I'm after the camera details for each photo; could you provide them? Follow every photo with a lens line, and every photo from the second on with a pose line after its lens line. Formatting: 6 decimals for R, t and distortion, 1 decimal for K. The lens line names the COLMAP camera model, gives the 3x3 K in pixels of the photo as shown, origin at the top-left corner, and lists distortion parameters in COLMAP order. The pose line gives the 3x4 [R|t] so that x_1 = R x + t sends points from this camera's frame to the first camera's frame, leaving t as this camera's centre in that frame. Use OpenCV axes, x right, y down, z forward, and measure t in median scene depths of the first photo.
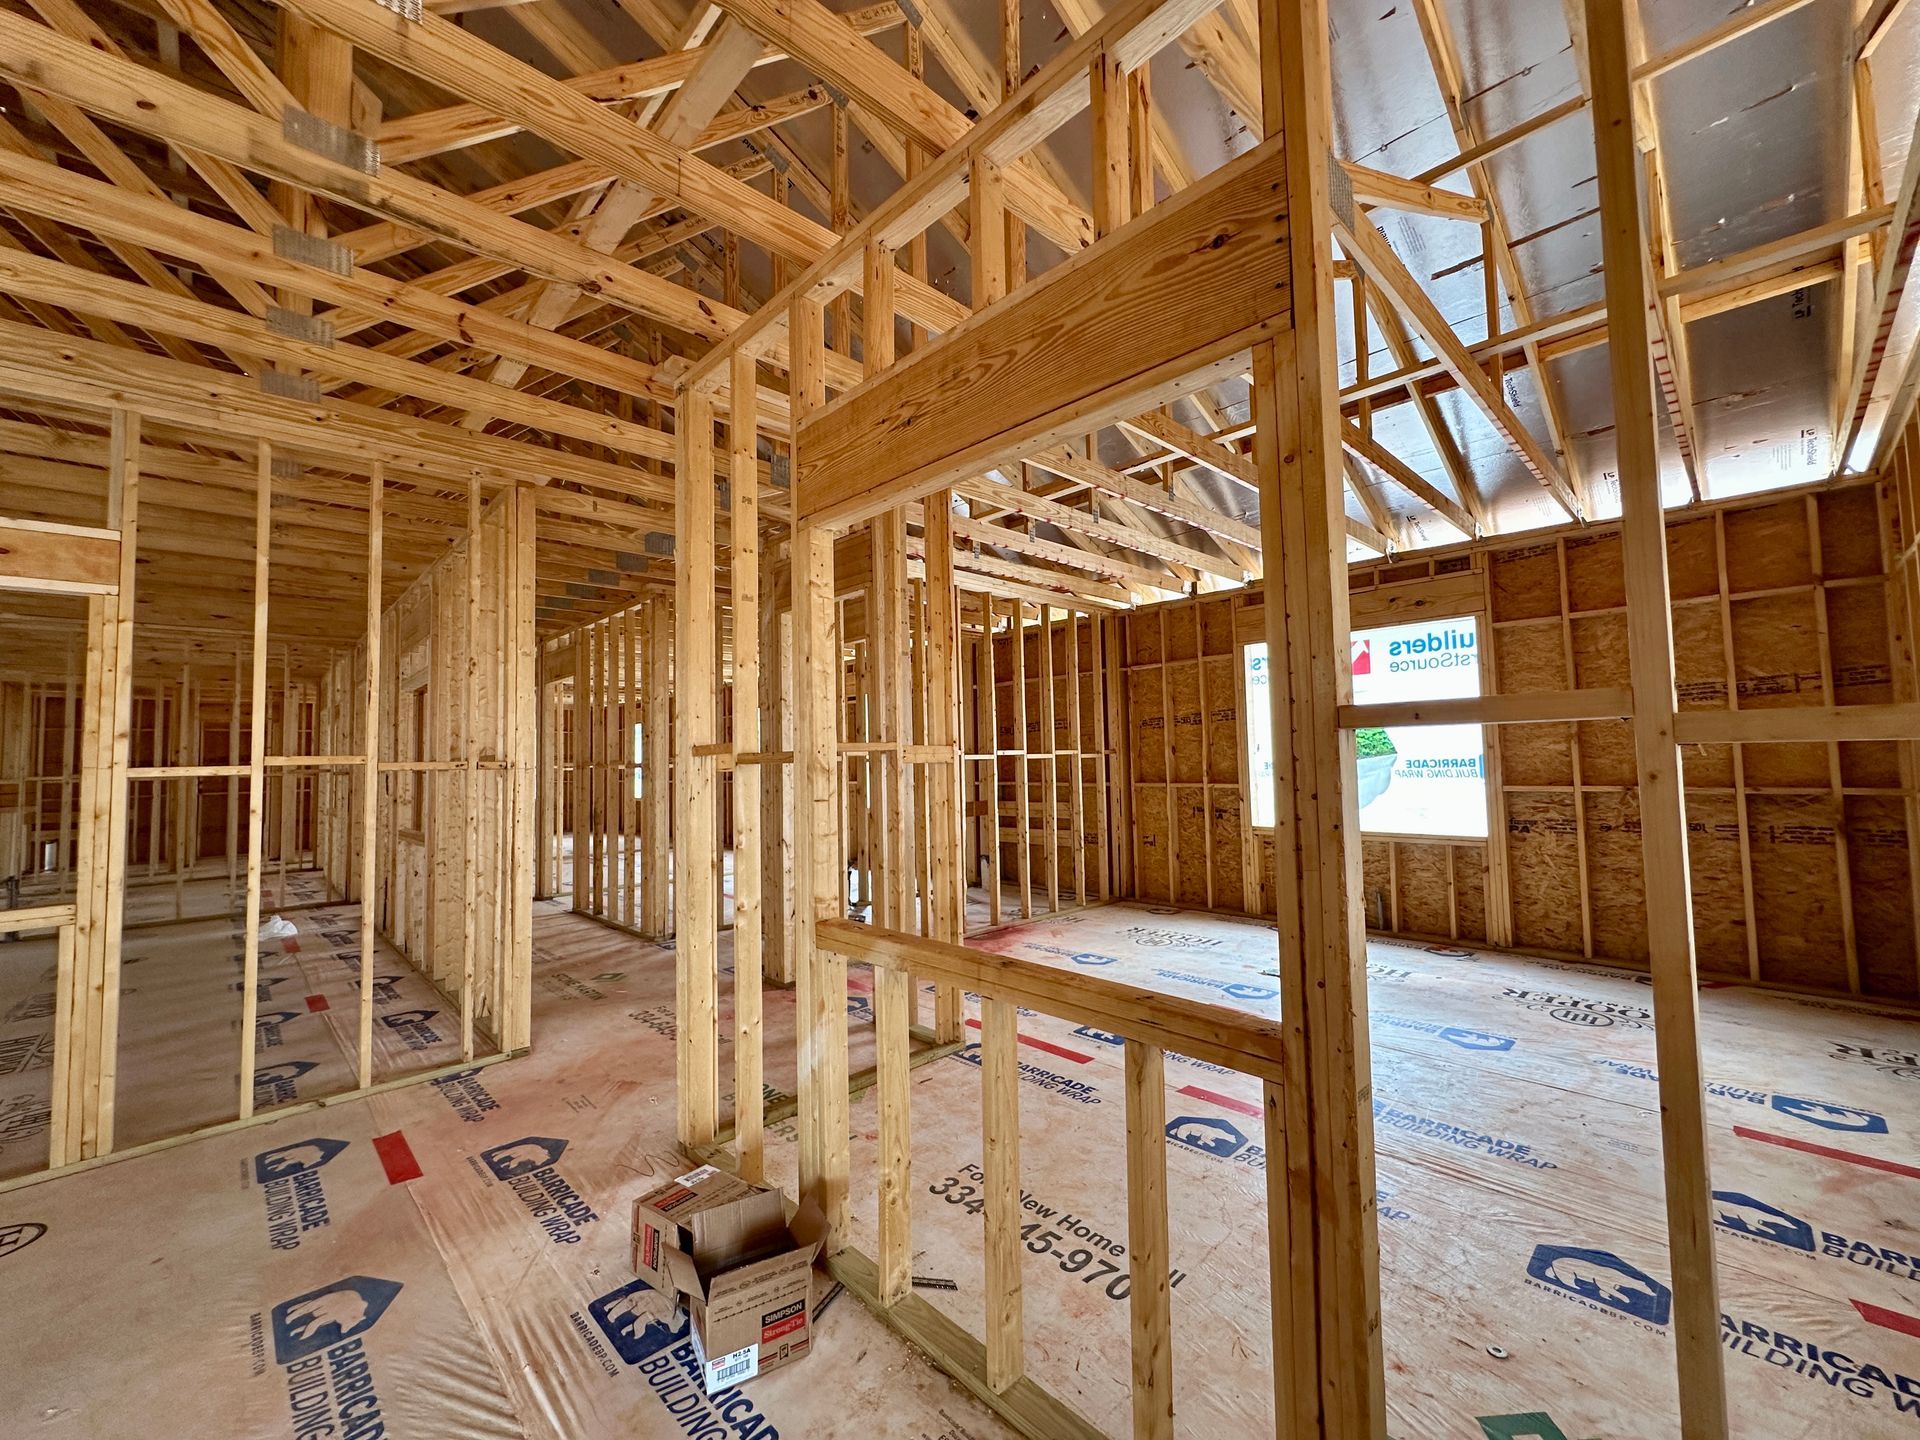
lens RADIAL K [[767.5, 0, 962.0], [0, 767.5, 716.2], [0, 0, 1]] dist [-0.005394, 0.001225]
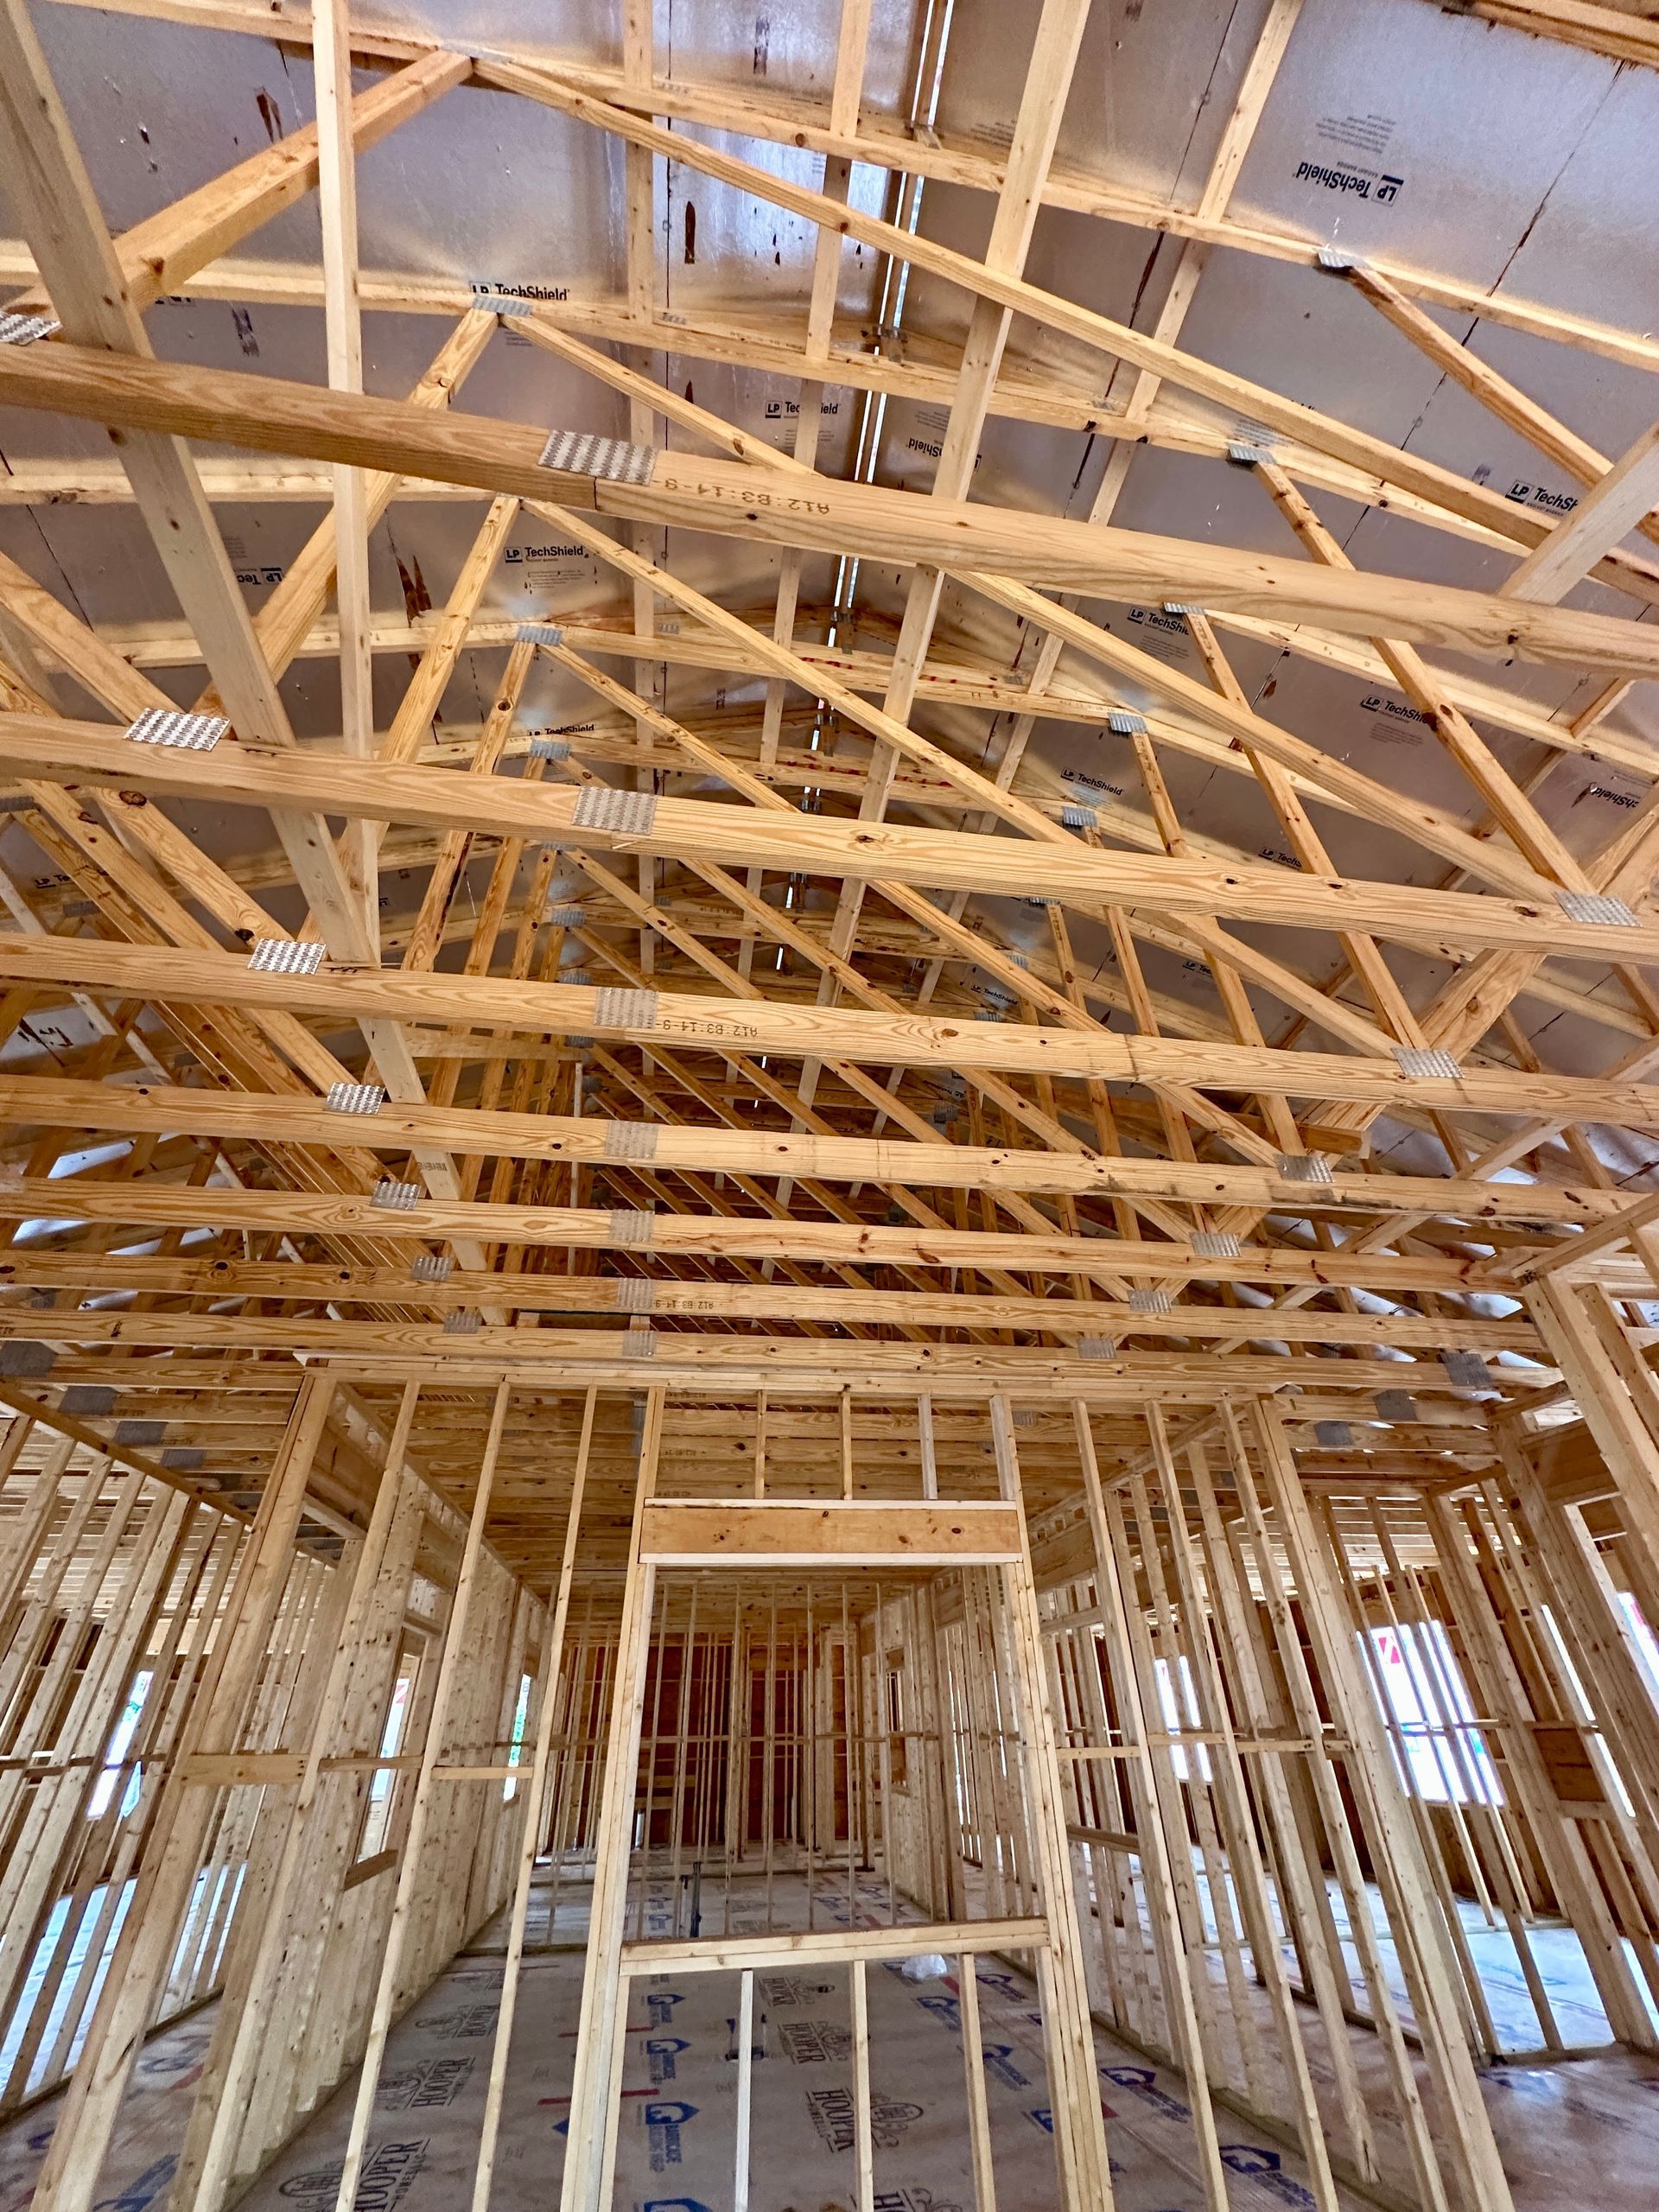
lens RADIAL K [[884.2, 0, 831.8], [0, 884.2, 1109.0], [0, 0, 1]] dist [-0.005394, 0.001225]
pose [[0.822729, -0.318532, -0.470801, -0.505201], [0.030757, 0.851975, -0.522678, -0.054985], [0.567601, 0.415542, 0.710742, -0.376927]]
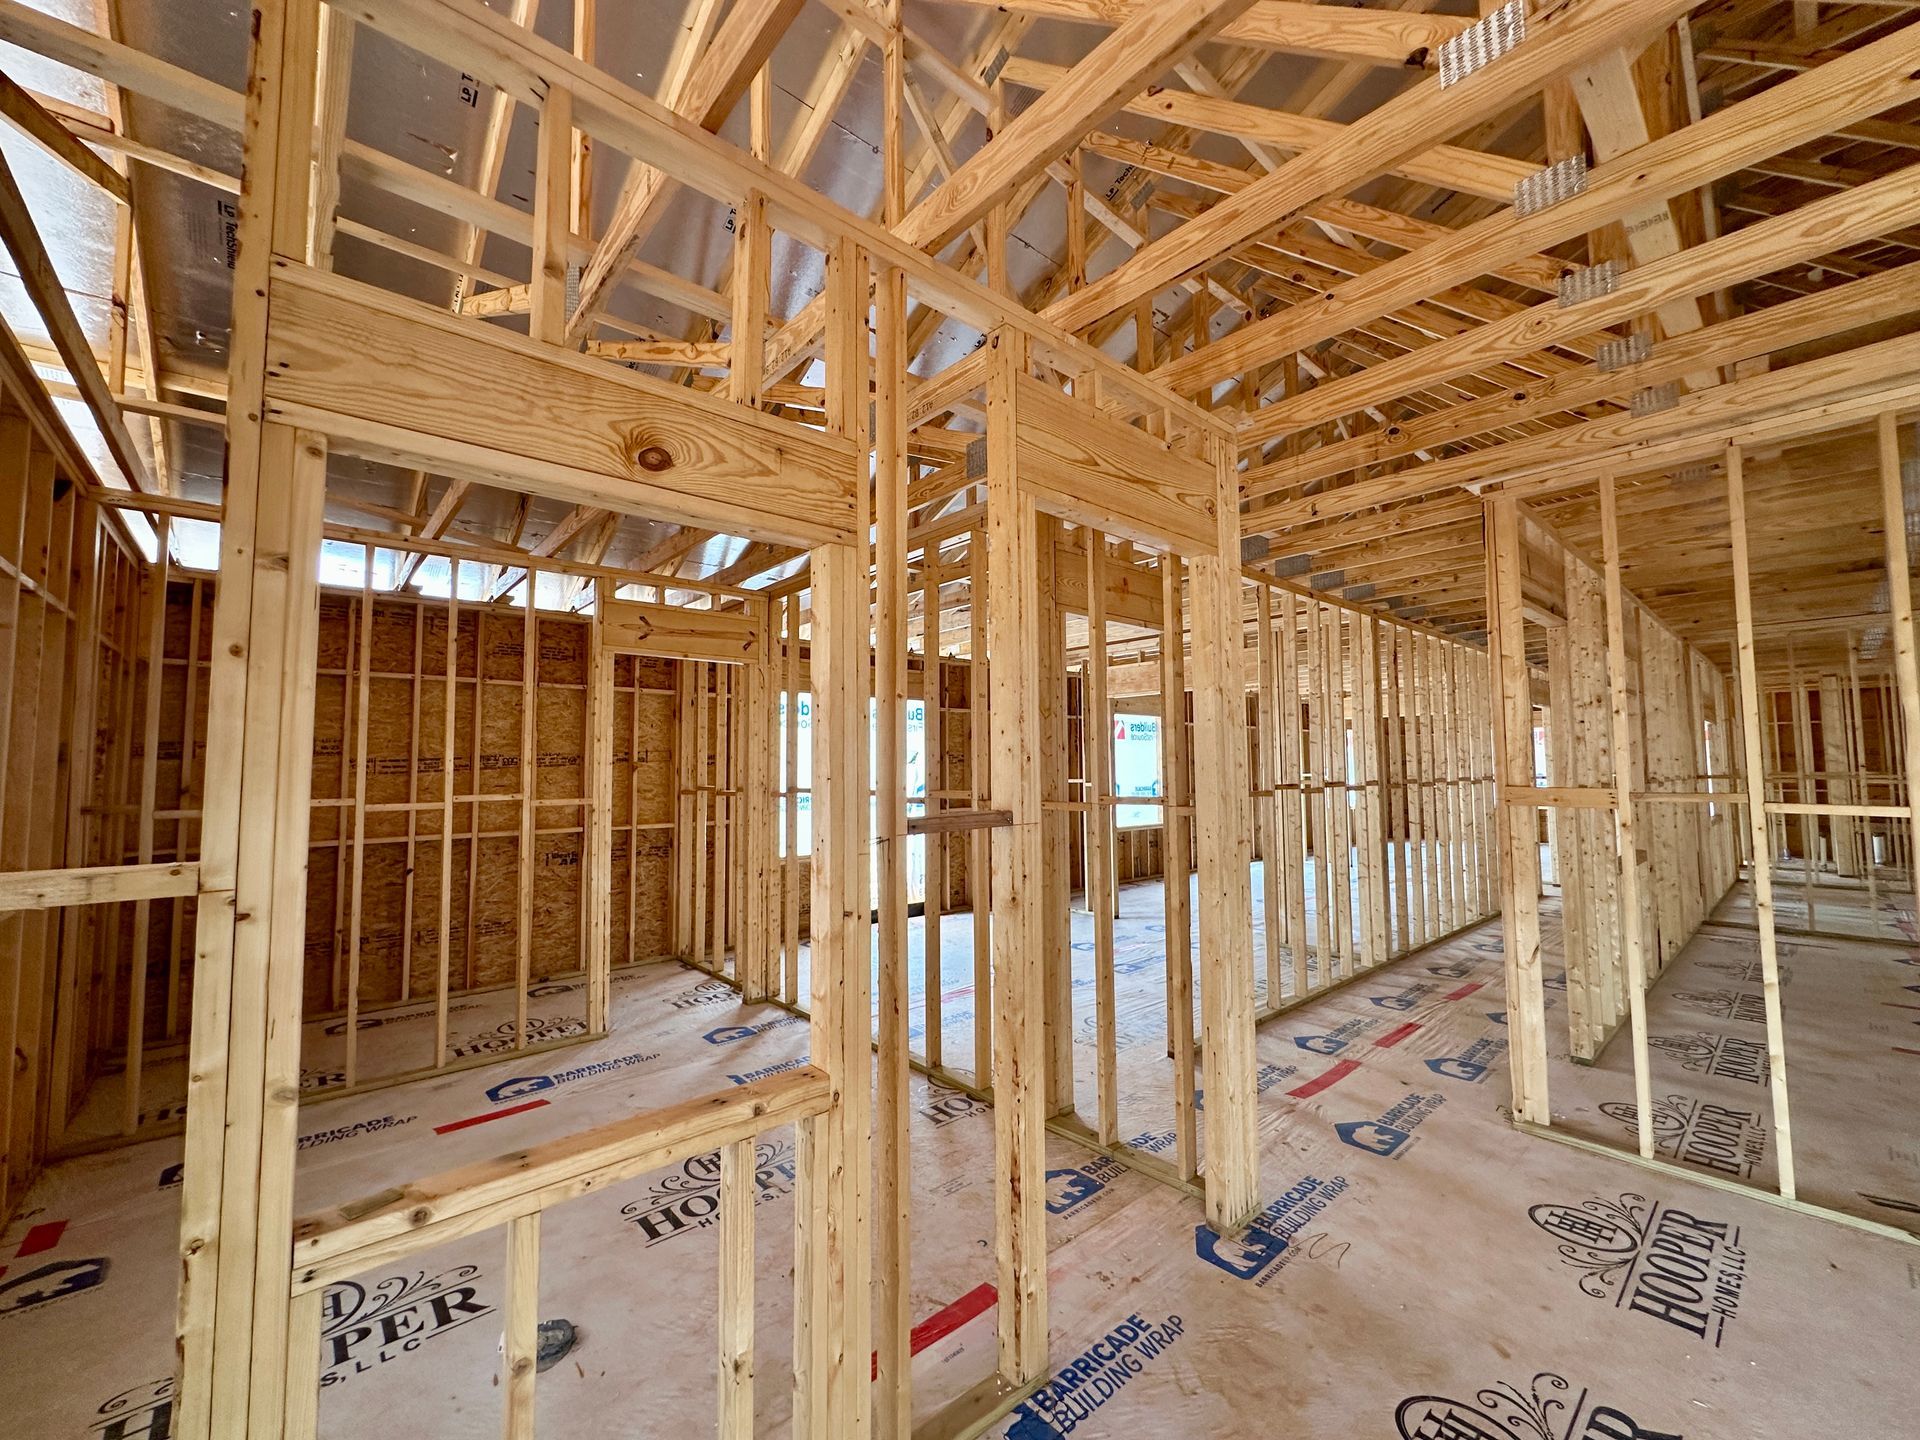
lens RADIAL K [[770.5, 0, 967.0], [0, 770.5, 717.1], [0, 0, 1]] dist [0.001393, 0.000431]
pose [[-0.034866, -0.040788, -0.998559, -0.635874], [0.063923, 0.997030, -0.042958, -0.081046], [0.997346, -0.065328, -0.032155, -0.539758]]
